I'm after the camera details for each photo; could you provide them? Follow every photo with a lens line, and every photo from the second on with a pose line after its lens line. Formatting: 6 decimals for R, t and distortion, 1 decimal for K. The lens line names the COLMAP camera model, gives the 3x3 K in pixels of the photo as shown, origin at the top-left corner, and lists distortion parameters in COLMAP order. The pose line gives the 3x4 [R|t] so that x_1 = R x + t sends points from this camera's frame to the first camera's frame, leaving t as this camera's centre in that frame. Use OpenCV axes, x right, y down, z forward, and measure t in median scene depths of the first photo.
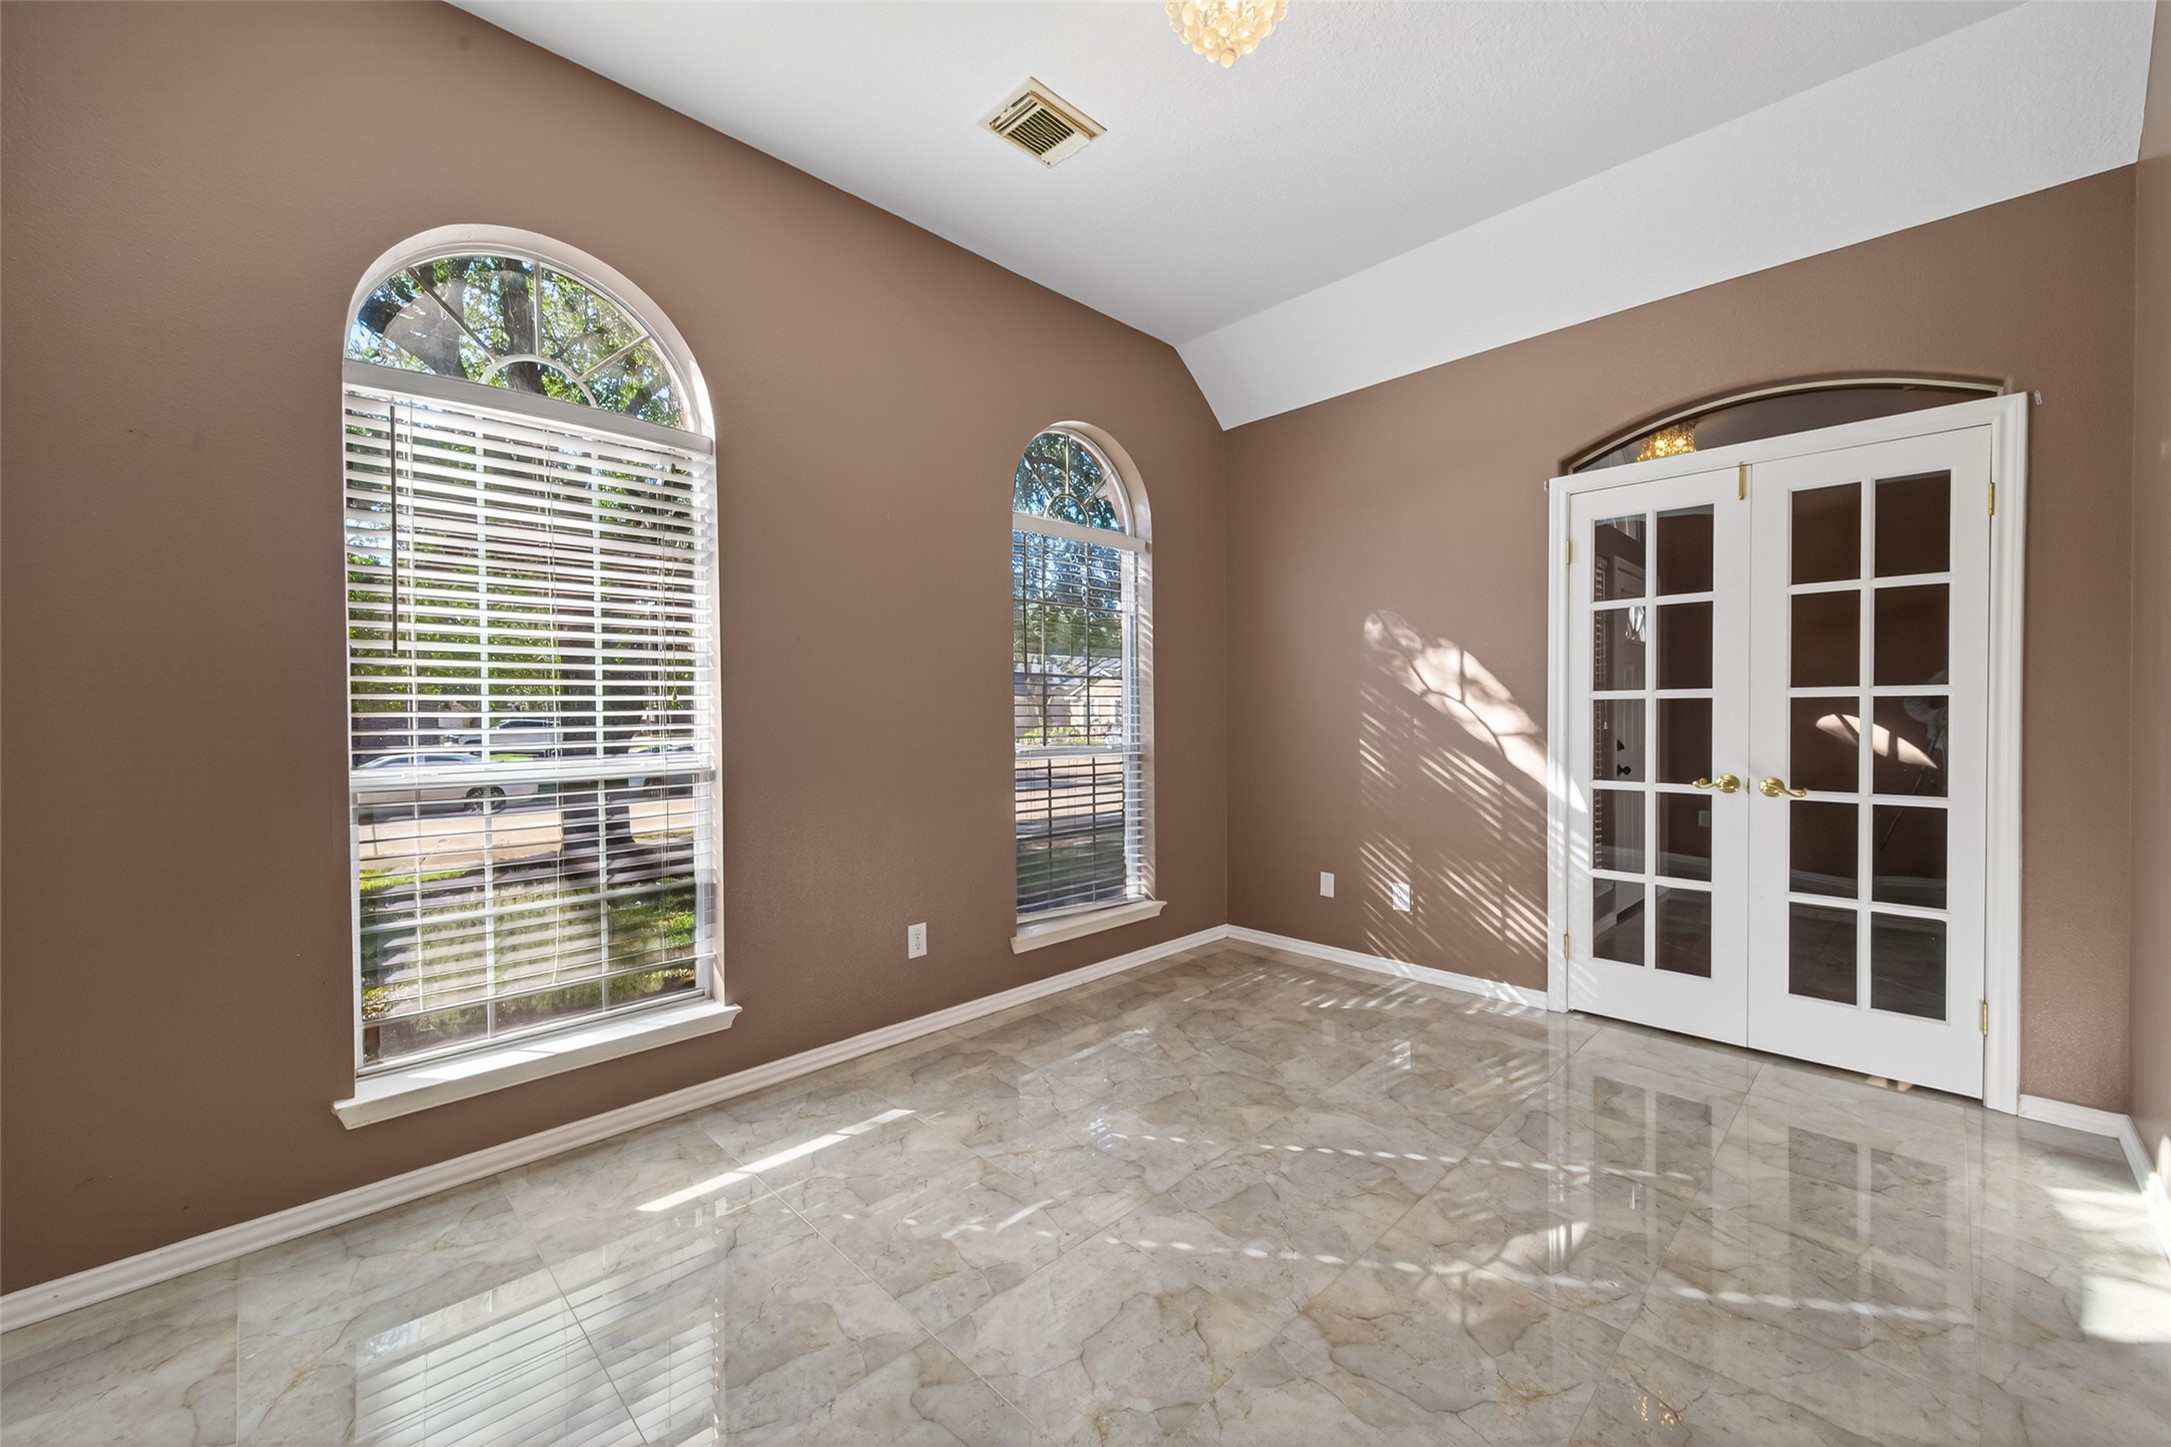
lens RADIAL K [[845.3, 0, 1093.8], [0, 845.3, 722.7], [0, 0, 1]] dist [0.013685, -0.004438]
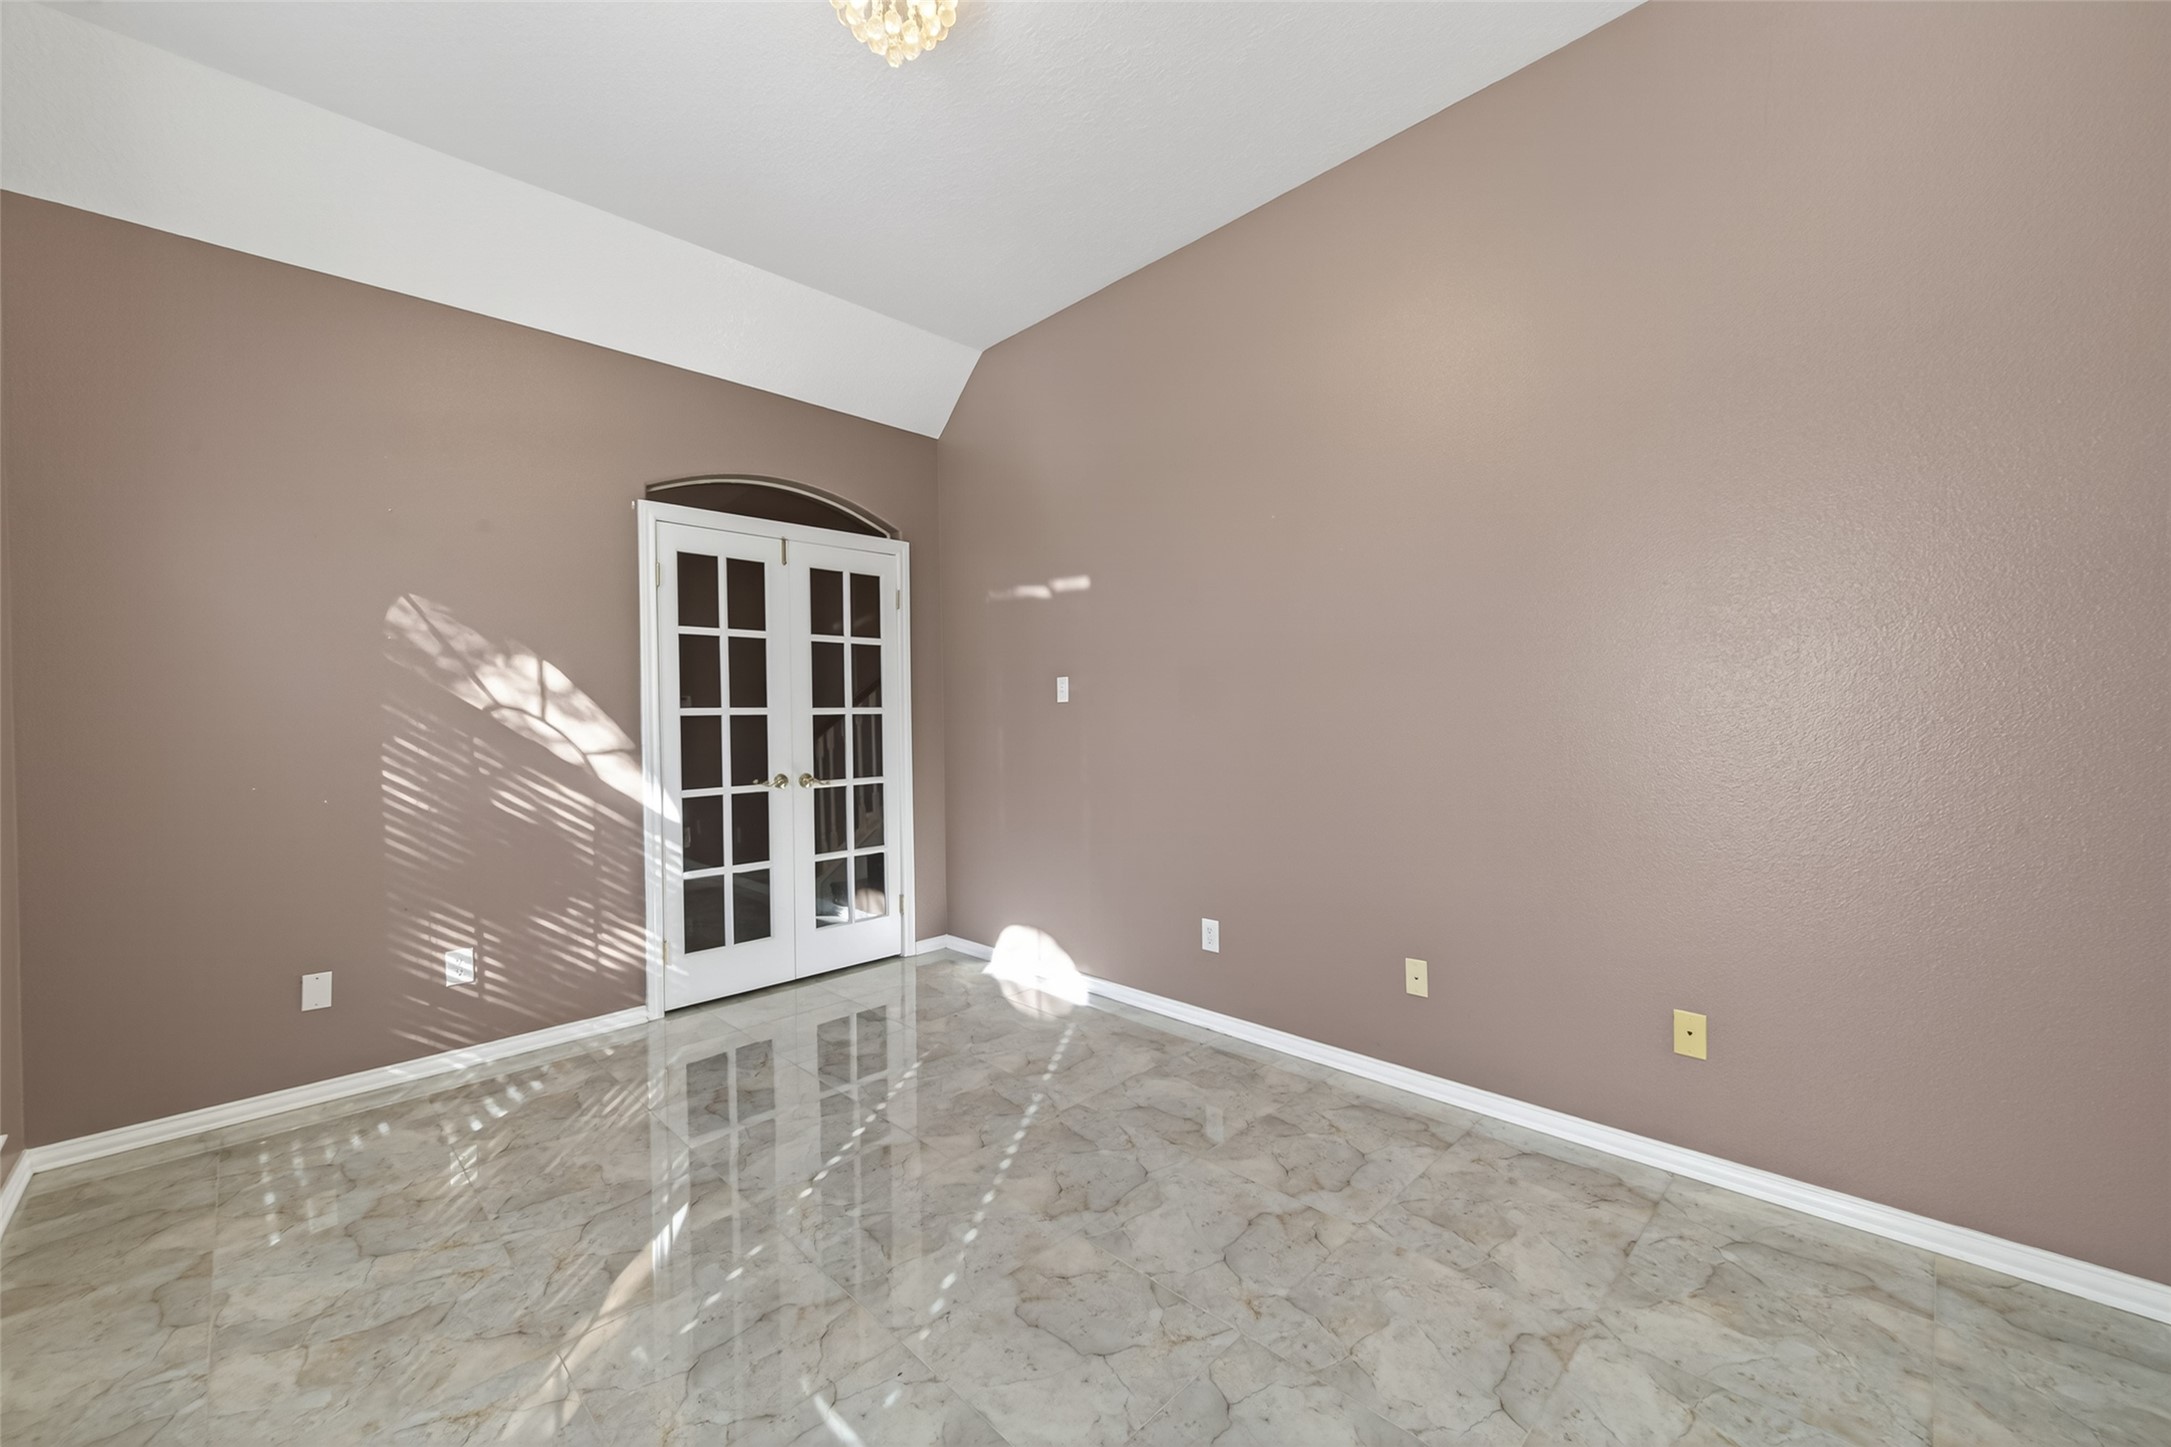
lens RADIAL K [[845.3, 0, 1093.8], [0, 845.3, 722.7], [0, 0, 1]] dist [0.013685, -0.004438]
pose [[0.009057, -0.004760, 0.999948, -0.482477], [0.028500, 0.999584, 0.004500, -0.008480], [-0.999553, 0.028458, 0.009189, 0.457252]]
